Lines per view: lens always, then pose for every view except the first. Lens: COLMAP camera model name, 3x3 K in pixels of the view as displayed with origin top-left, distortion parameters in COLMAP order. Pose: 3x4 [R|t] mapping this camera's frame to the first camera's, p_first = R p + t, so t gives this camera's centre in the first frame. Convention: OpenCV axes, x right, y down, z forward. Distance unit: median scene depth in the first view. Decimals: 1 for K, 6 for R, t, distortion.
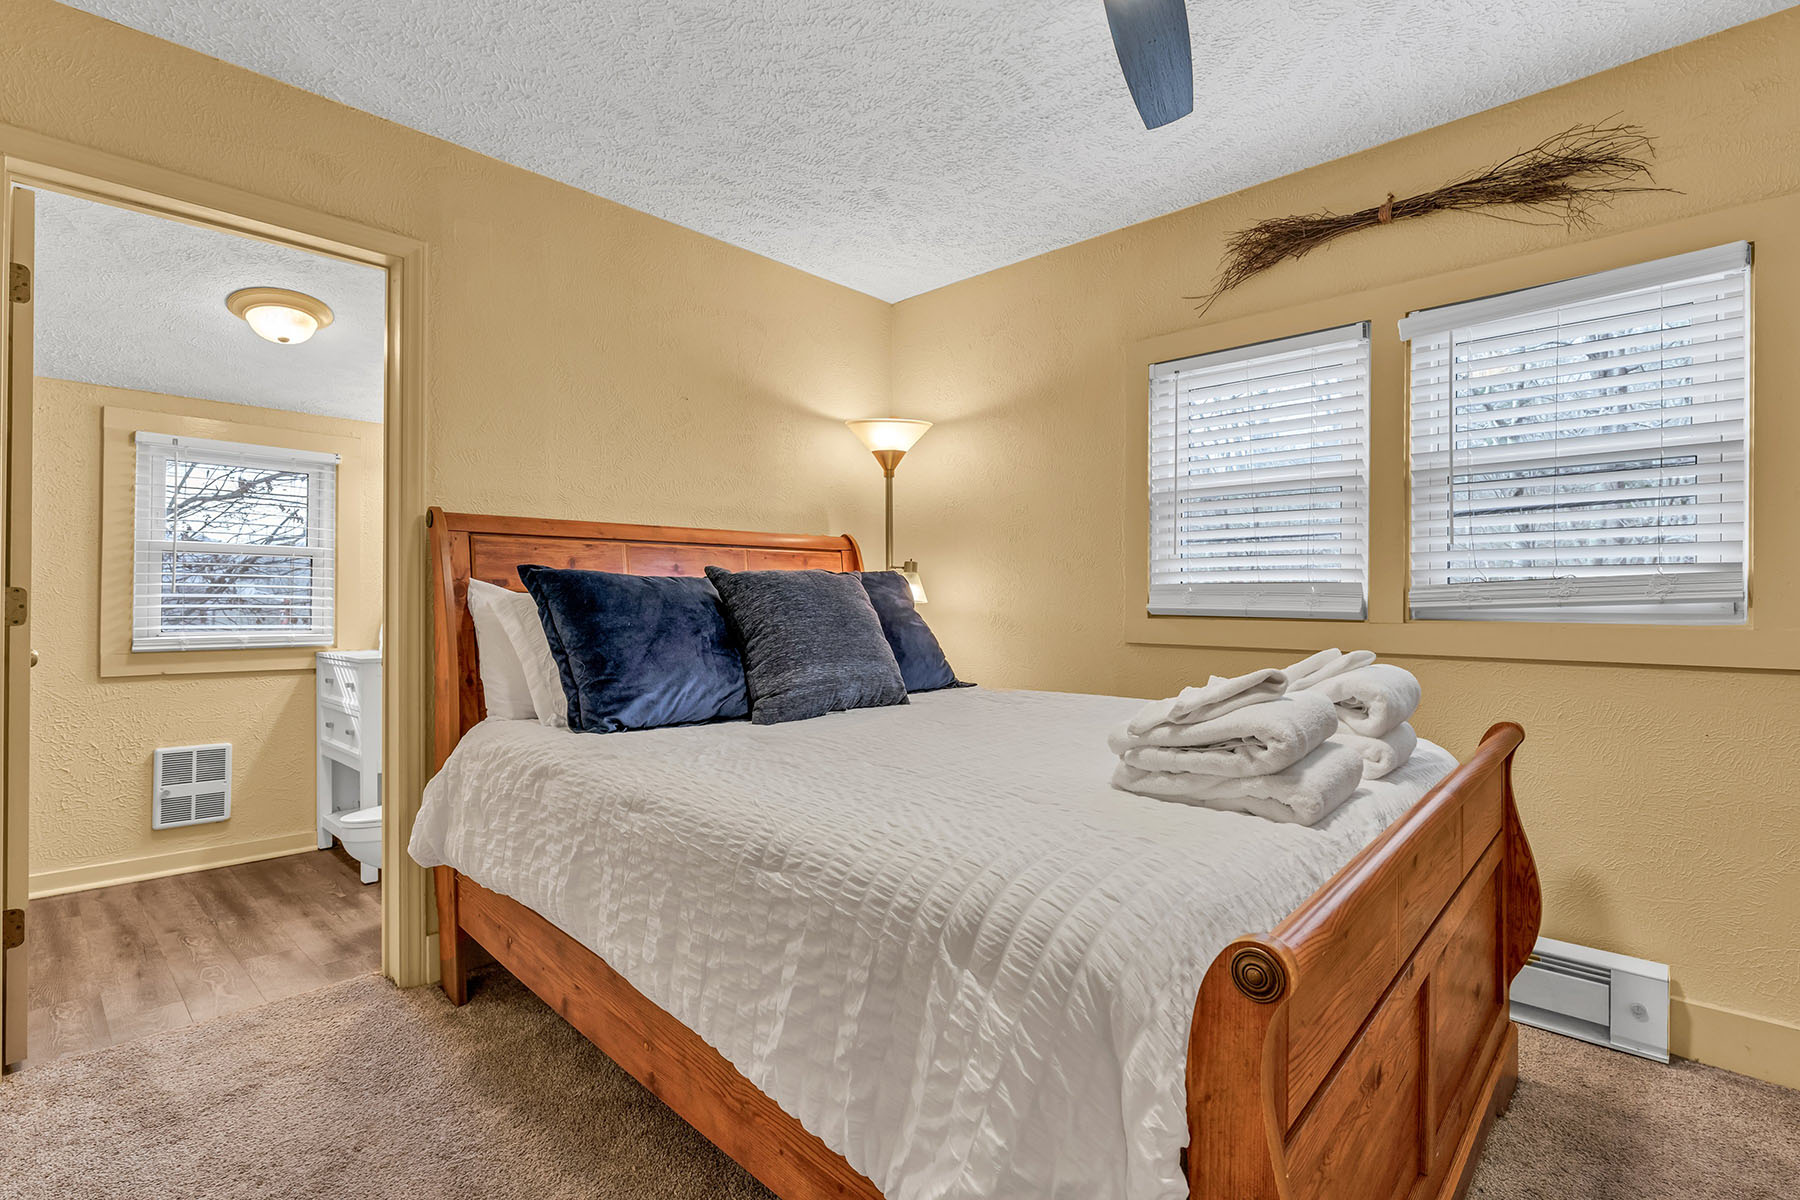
lens RADIAL K [[854.2, 0, 898.9], [0, 854.2, 600.1], [0, 0, 1]] dist [0.002254, -0.000165]
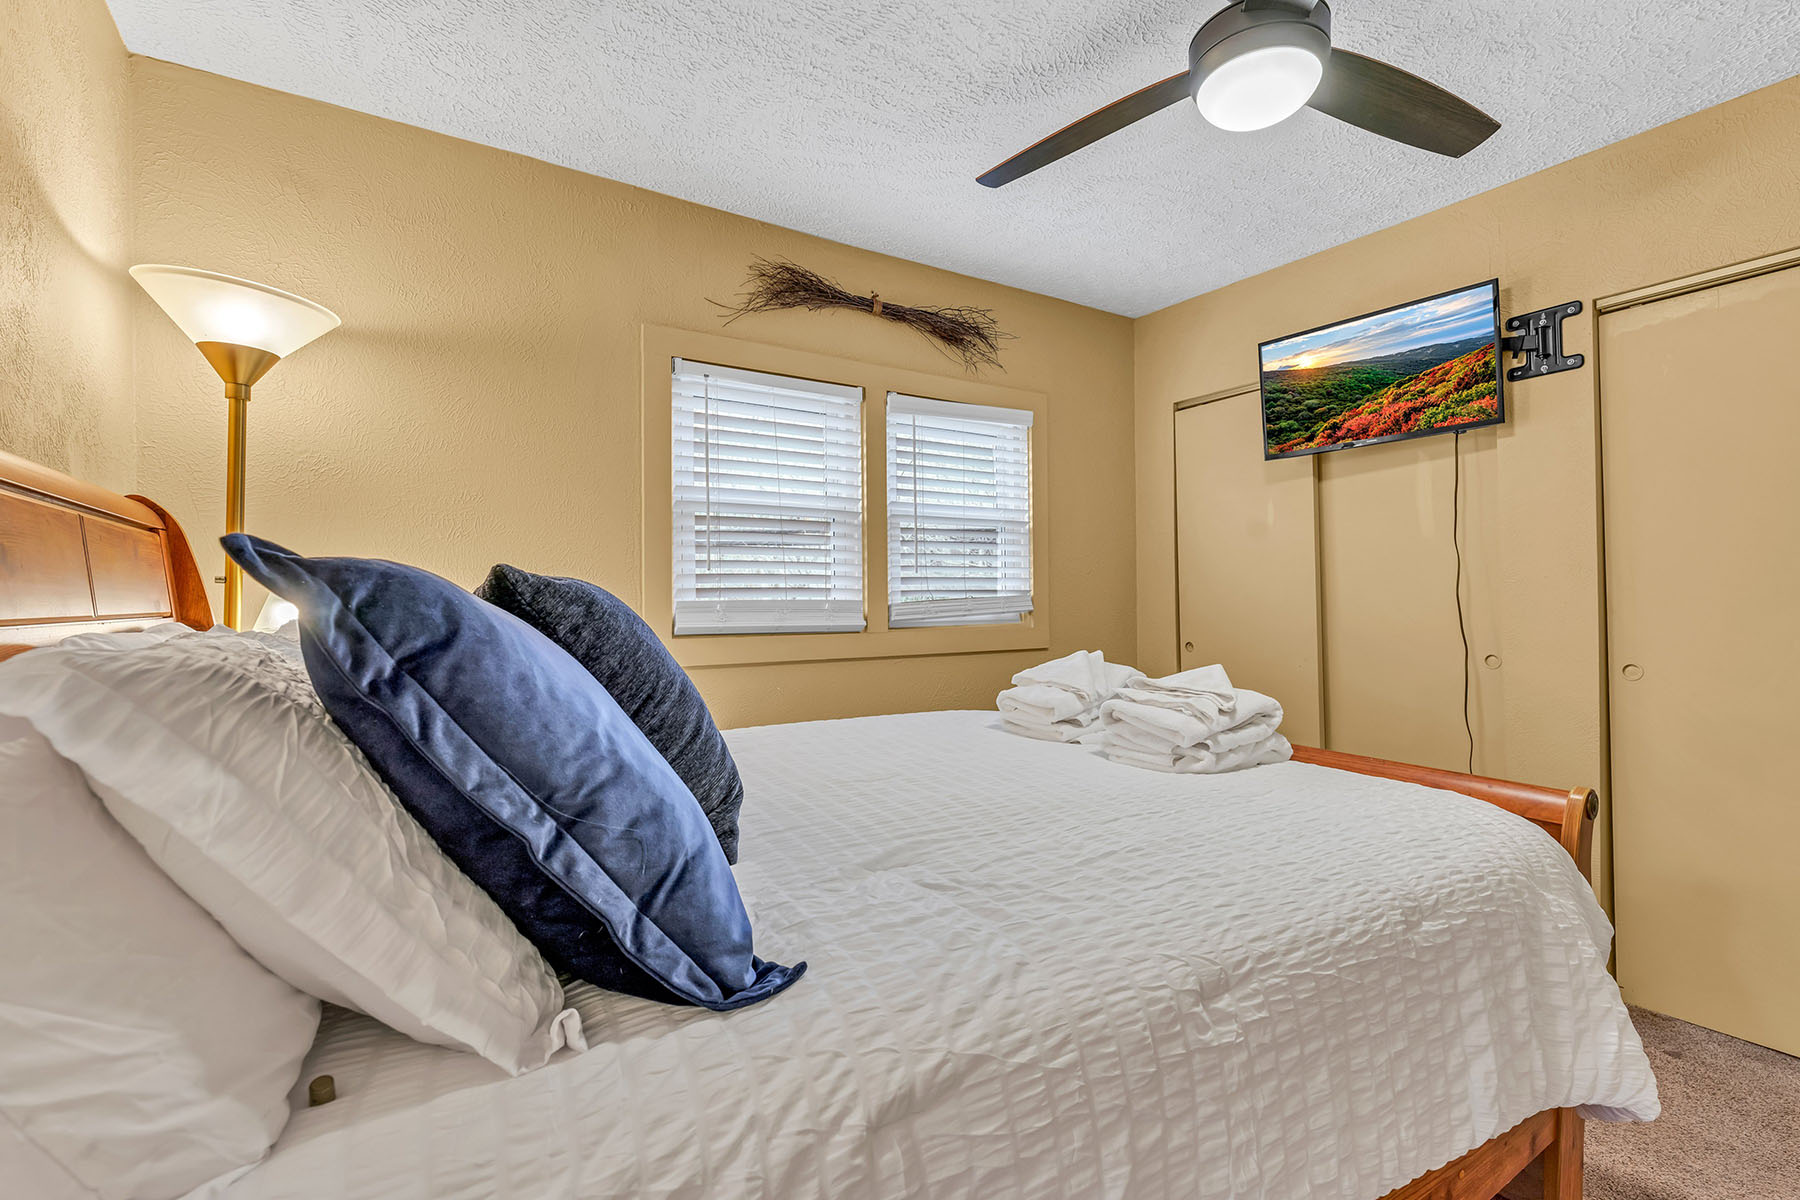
lens RADIAL K [[828.6, 0, 899.3], [0, 828.6, 580.5], [0, 0, 1]] dist [-0.000111, 0.000251]
pose [[0.218984, 0.027770, 0.975333, -1.064132], [0.017764, 0.999316, -0.032441, -0.021497], [-0.975567, 0.024429, 0.218341, 1.270096]]
